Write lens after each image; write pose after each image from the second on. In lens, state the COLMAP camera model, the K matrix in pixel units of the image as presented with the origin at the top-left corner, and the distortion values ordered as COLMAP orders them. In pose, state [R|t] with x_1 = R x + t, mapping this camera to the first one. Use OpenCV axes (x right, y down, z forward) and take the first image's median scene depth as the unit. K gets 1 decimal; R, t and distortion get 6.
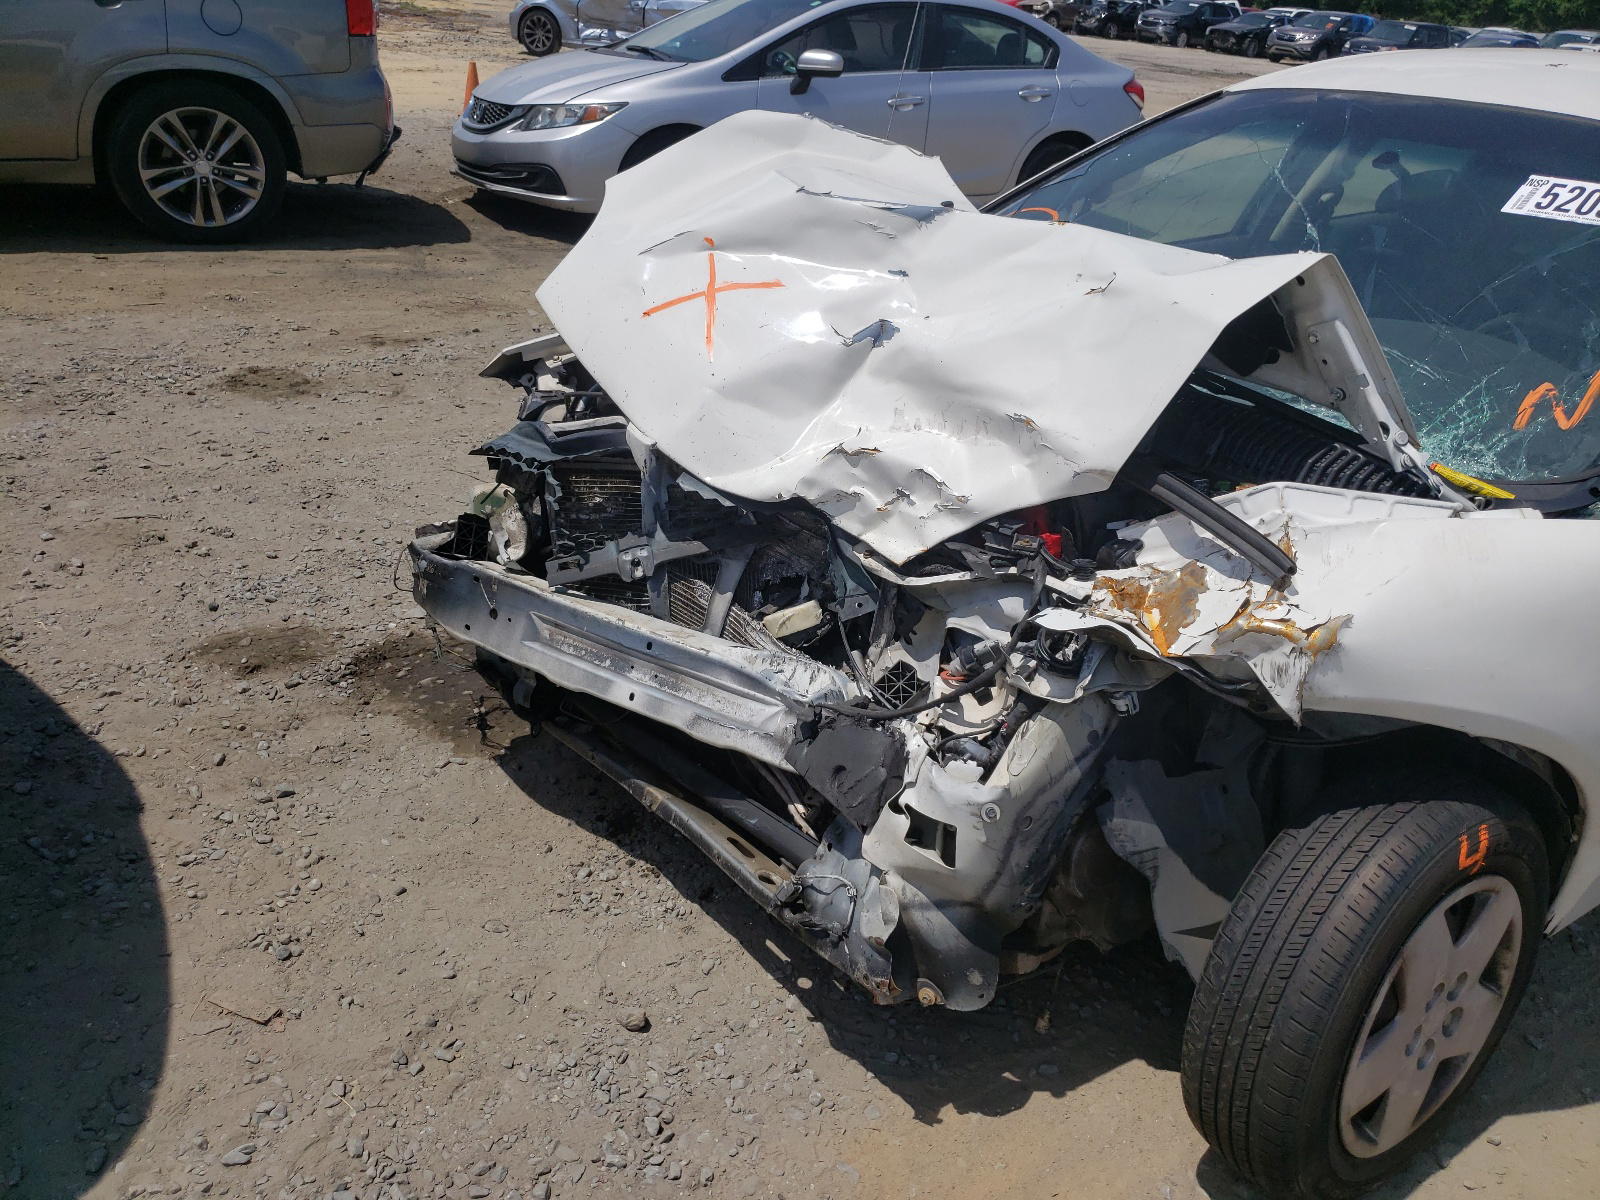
lens RADIAL K [[1297.6, 0, 800.0], [0, 1297.6, 600.0], [0, 0, 1]] dist [-0.002442, -0.005340]
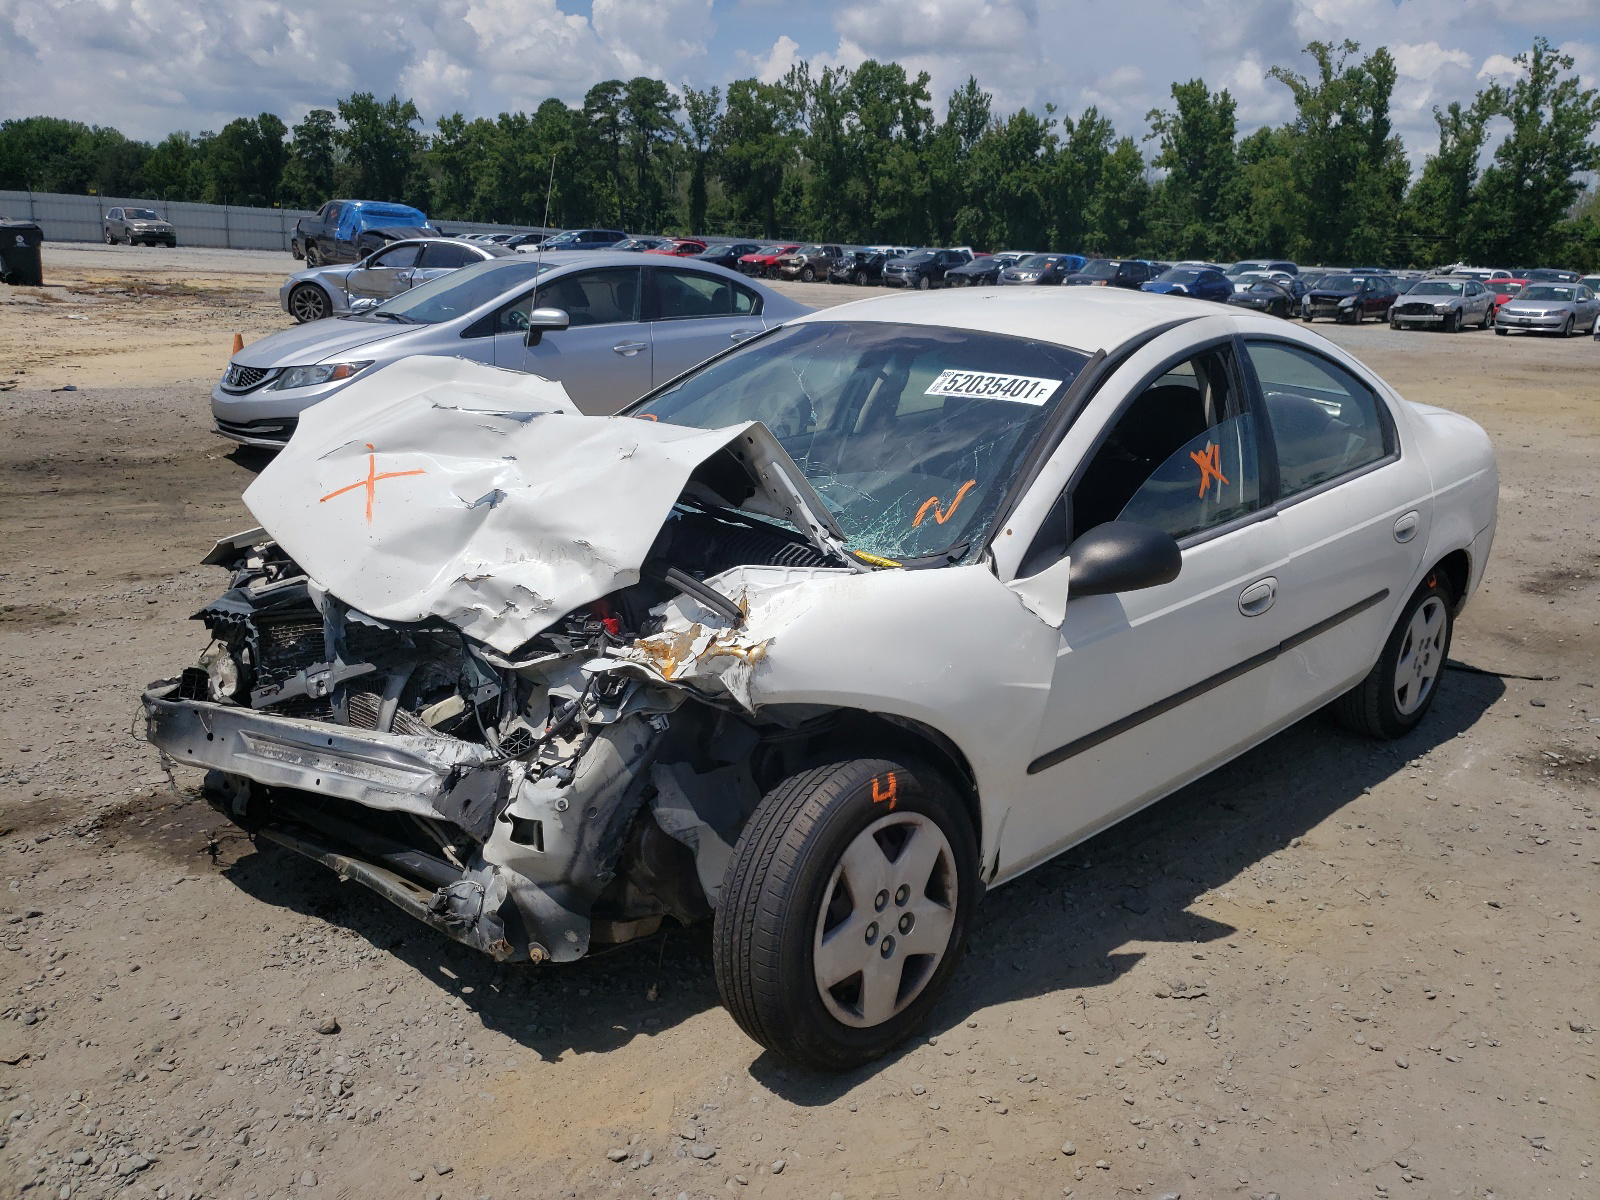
lens RADIAL K [[1270.8, 0, 800.0], [0, 1270.8, 600.0], [0, 0, 1]] dist [-0.001487, 0.014530]
pose [[0.983950, -0.082244, 0.158361, 0.160720], [0.108208, 0.980669, -0.163030, 0.158868], [-0.141891, 0.177549, 0.973829, -0.348779]]
